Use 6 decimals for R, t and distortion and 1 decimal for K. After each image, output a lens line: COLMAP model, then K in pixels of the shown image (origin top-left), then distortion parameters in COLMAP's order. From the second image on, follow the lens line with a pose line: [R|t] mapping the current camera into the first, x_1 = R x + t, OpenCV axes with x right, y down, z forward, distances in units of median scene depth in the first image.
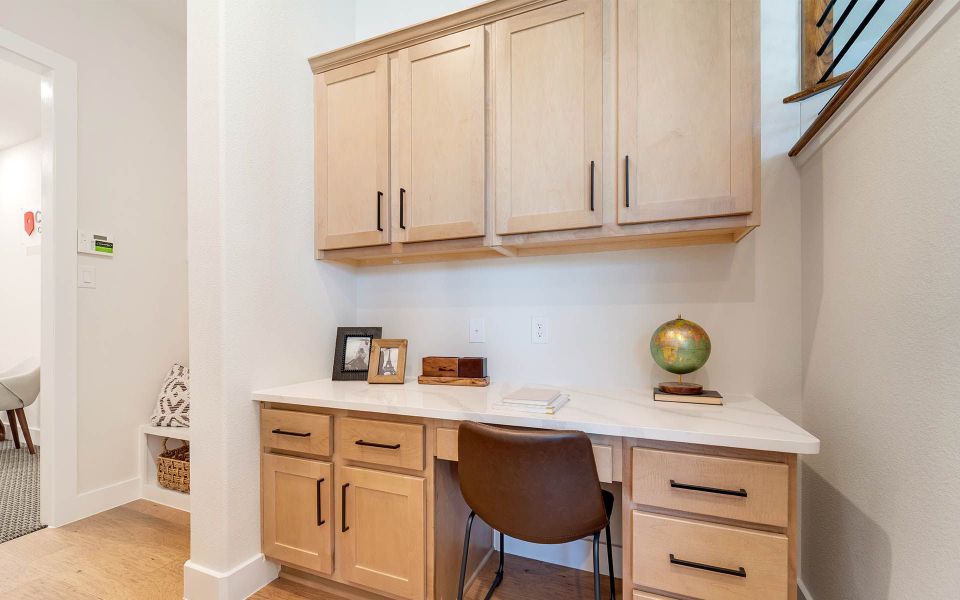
lens RADIAL K [[391.9, 0, 480.3], [0, 391.9, 327.6], [0, 0, 1]] dist [-0.000189, -0.000427]
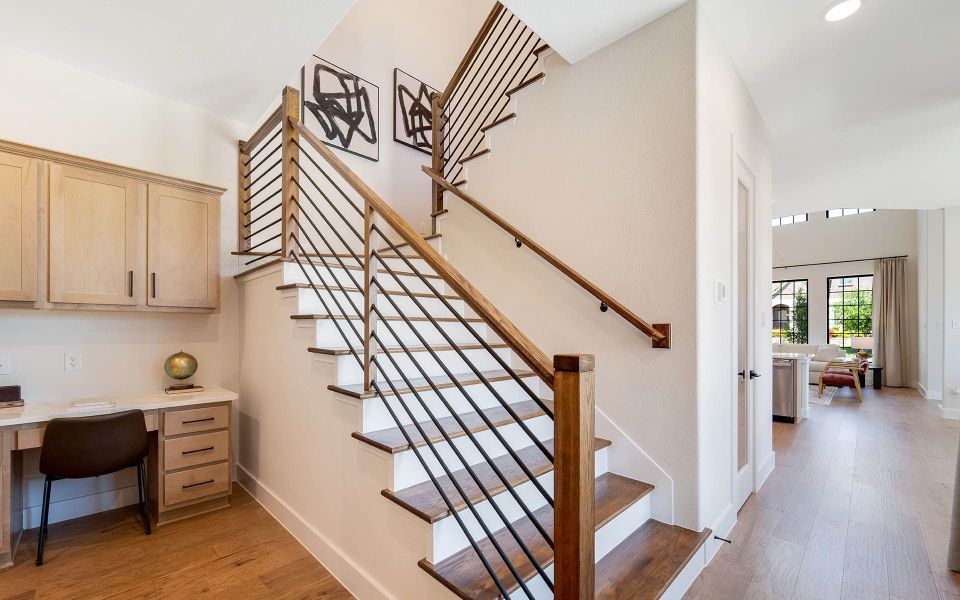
lens RADIAL K [[391.9, 0, 480.3], [0, 391.9, 327.6], [0, 0, 1]] dist [-0.000189, -0.000427]
pose [[0.372346, 0.006600, 0.928070, -0.826680], [0.008056, 0.999914, -0.010343, -0.120696], [-0.928059, 0.011328, 0.372261, -1.236477]]
